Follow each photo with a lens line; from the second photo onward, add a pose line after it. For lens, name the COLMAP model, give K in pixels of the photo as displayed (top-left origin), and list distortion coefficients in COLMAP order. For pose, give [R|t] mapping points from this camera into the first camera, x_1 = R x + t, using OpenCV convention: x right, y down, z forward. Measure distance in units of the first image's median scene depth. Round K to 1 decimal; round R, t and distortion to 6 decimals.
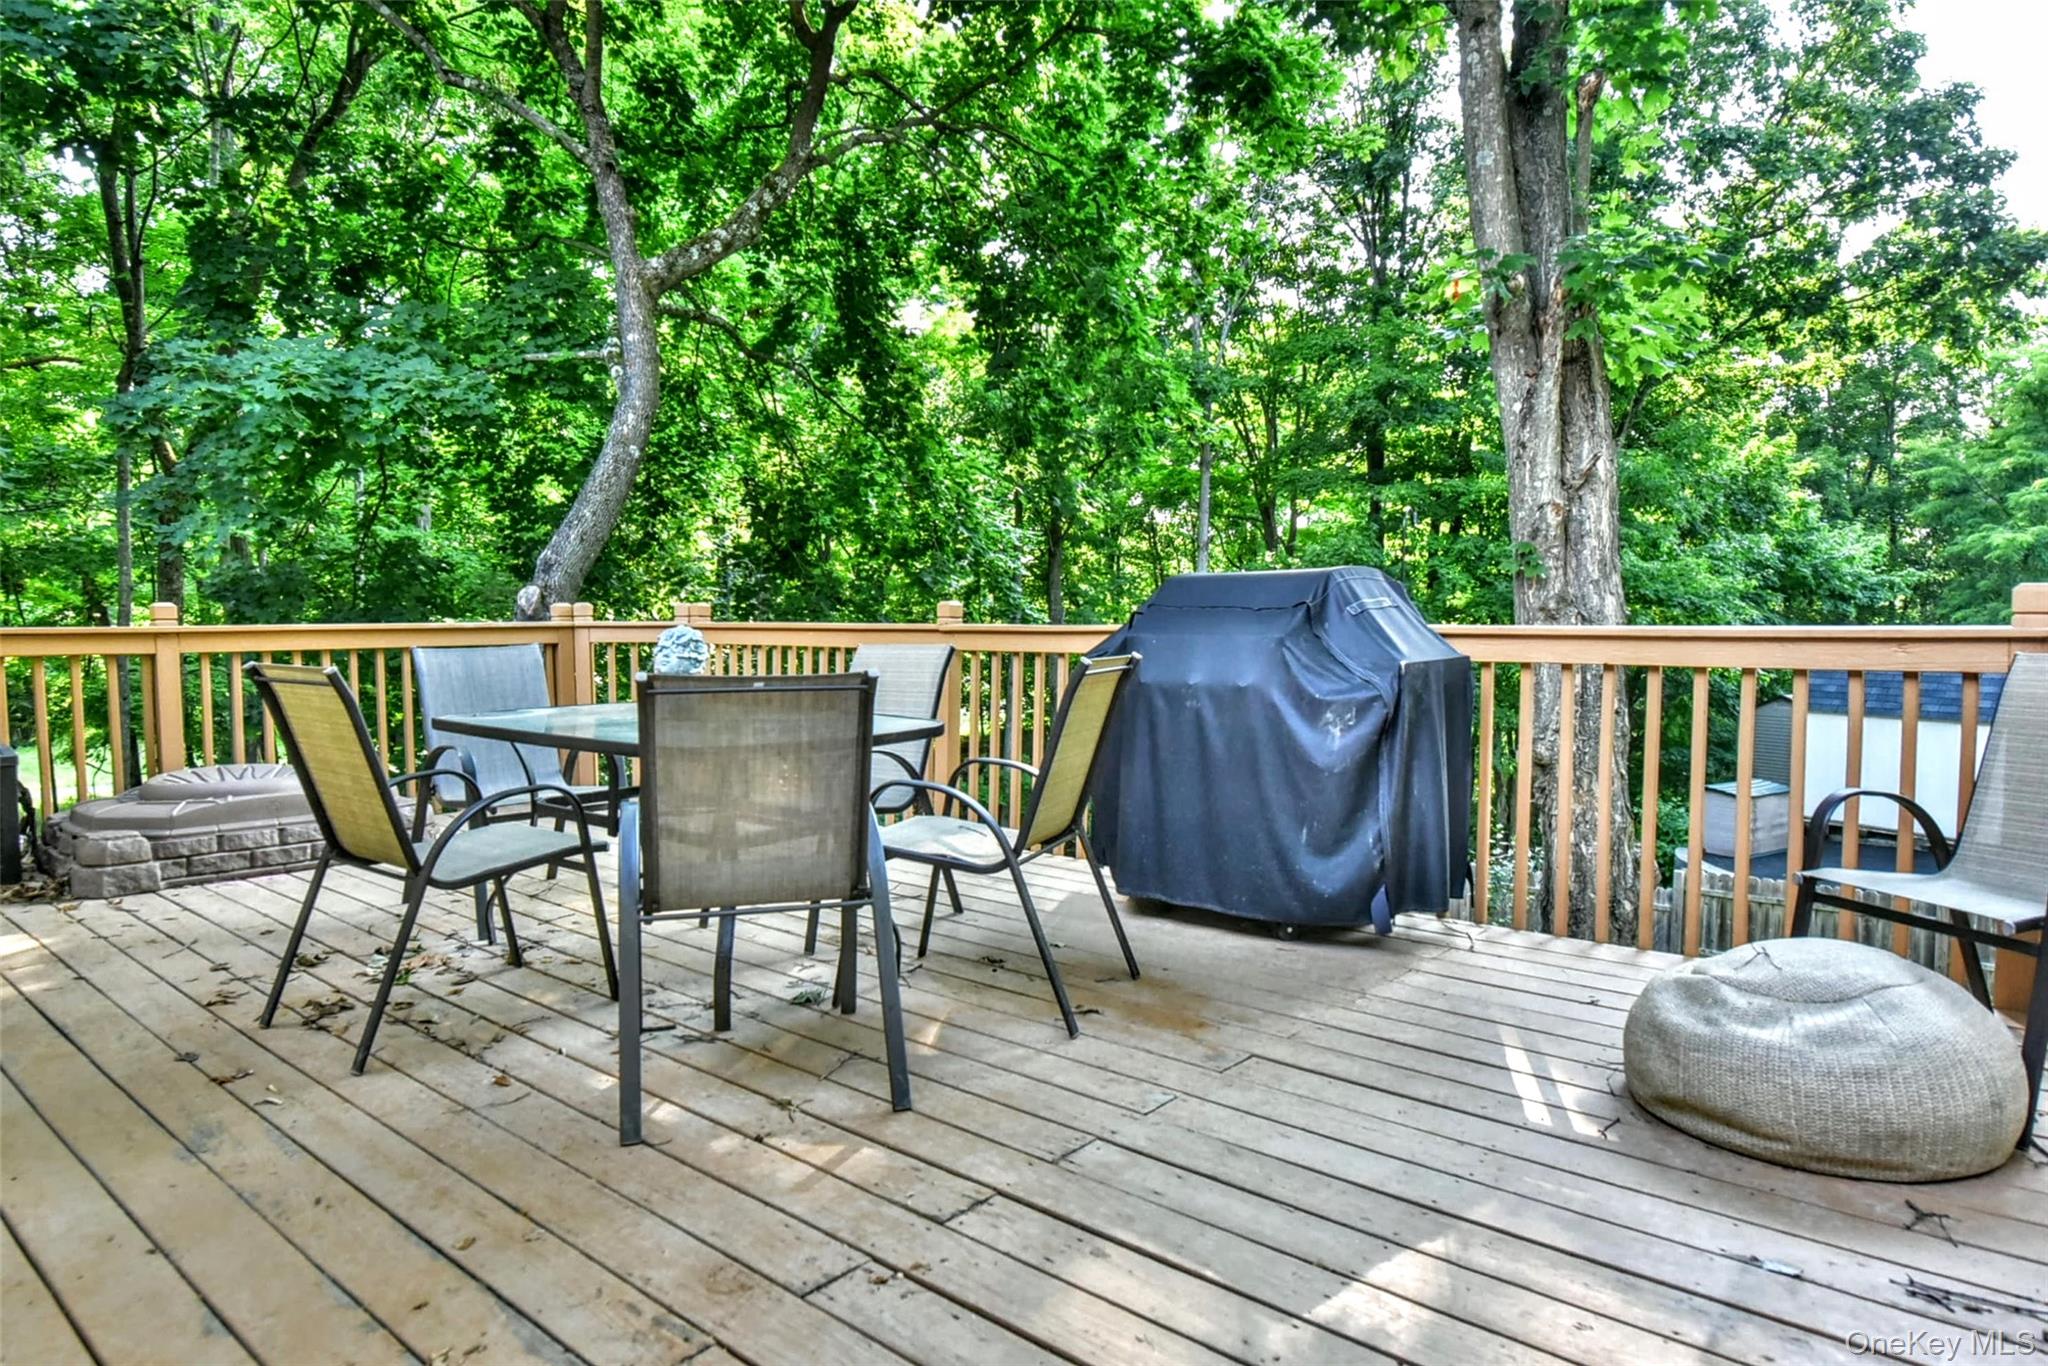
lens RADIAL K [[1221.8, 0, 1024.0], [0, 1221.8, 683.0], [0, 0, 1]] dist [-0.003601, -0.000915]
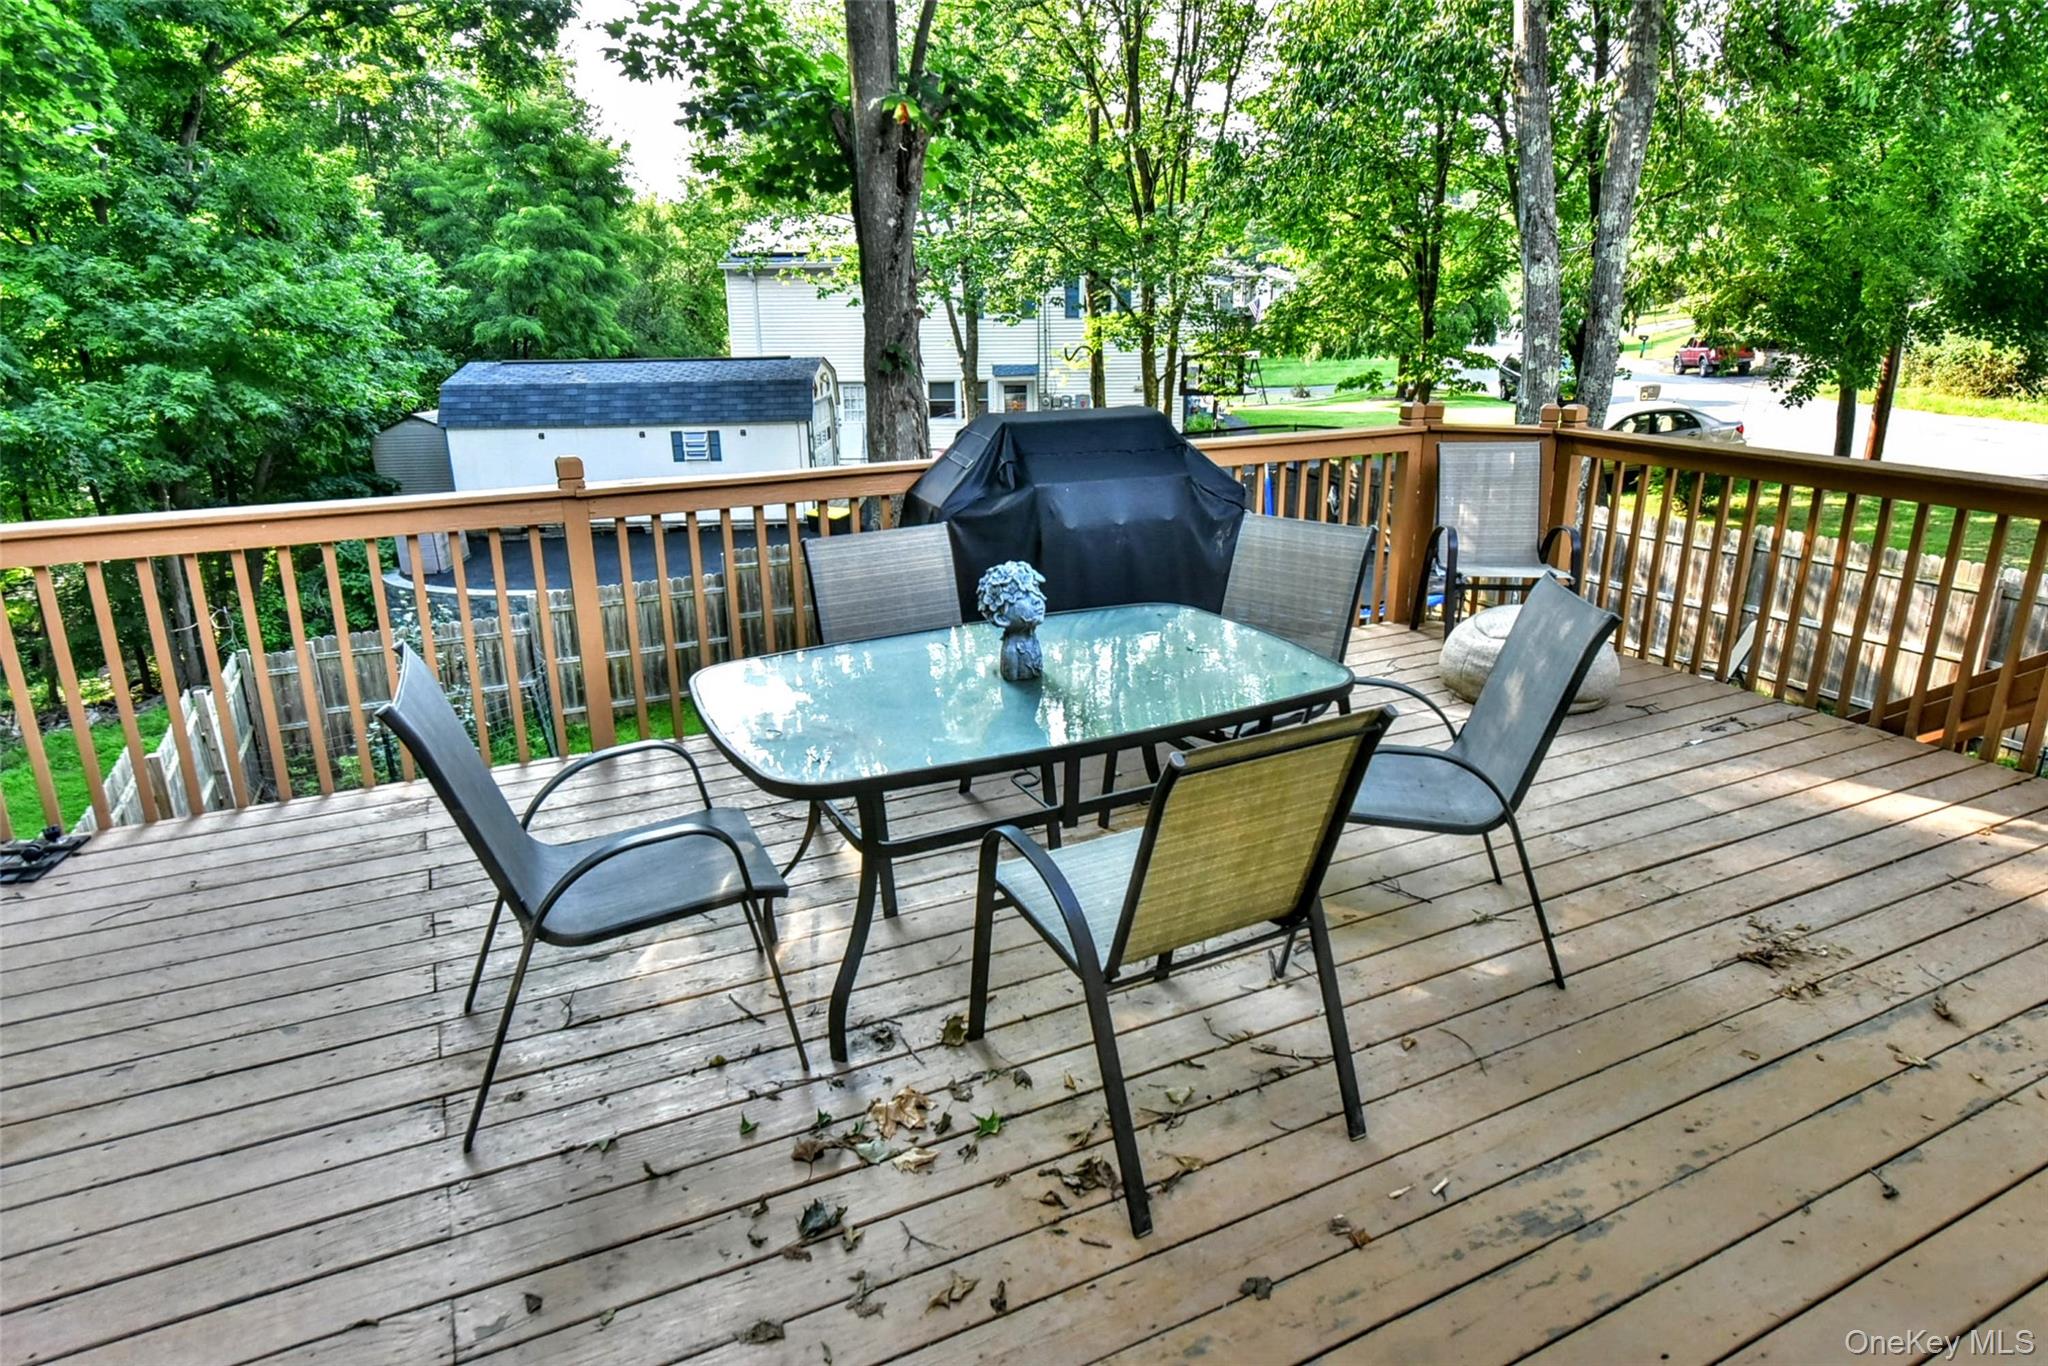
lens RADIAL K [[1178.8, 0, 1024.0], [0, 1178.8, 683.0], [0, 0, 1]] dist [-0.001967, -0.002480]
pose [[0.394375, -0.287543, 0.872804, -0.958623], [0.063924, 0.956068, 0.286090, -0.189184], [-0.916724, -0.057033, 0.395430, 0.668048]]
